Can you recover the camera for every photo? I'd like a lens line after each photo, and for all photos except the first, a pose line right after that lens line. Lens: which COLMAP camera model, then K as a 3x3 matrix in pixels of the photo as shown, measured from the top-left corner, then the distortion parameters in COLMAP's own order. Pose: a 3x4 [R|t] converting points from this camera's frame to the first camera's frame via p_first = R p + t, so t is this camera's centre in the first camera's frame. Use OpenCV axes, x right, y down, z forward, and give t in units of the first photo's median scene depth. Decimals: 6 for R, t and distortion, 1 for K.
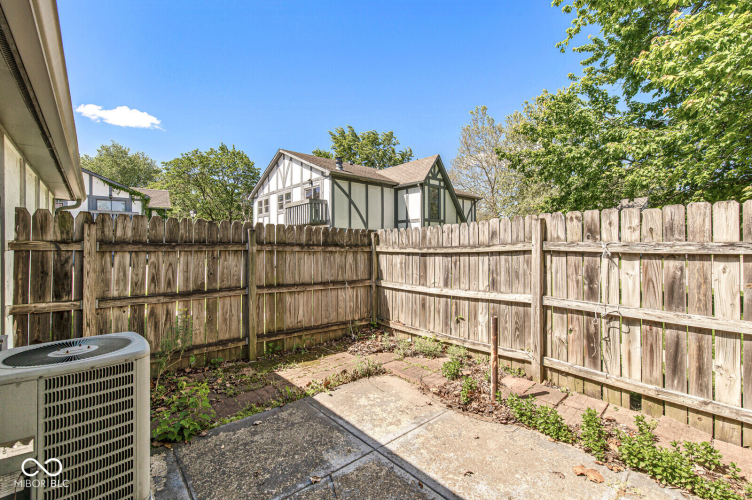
lens RADIAL K [[313.6, 0, 374.6], [0, 313.6, 241.2], [0, 0, 1]] dist [0.000985, 0.000092]
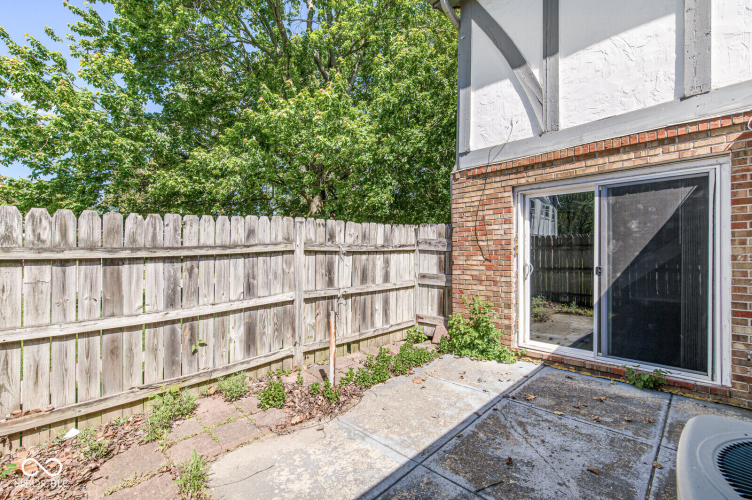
lens RADIAL K [[320.9, 0, 376.0], [0, 320.9, 250.0], [0, 0, 1]] dist [-0.003514, -0.000392]
pose [[-0.035182, 0.001542, 0.999380, -0.572695], [-0.004539, 0.999988, -0.001702, 0.026968], [-0.999371, -0.004596, -0.035174, 0.718808]]
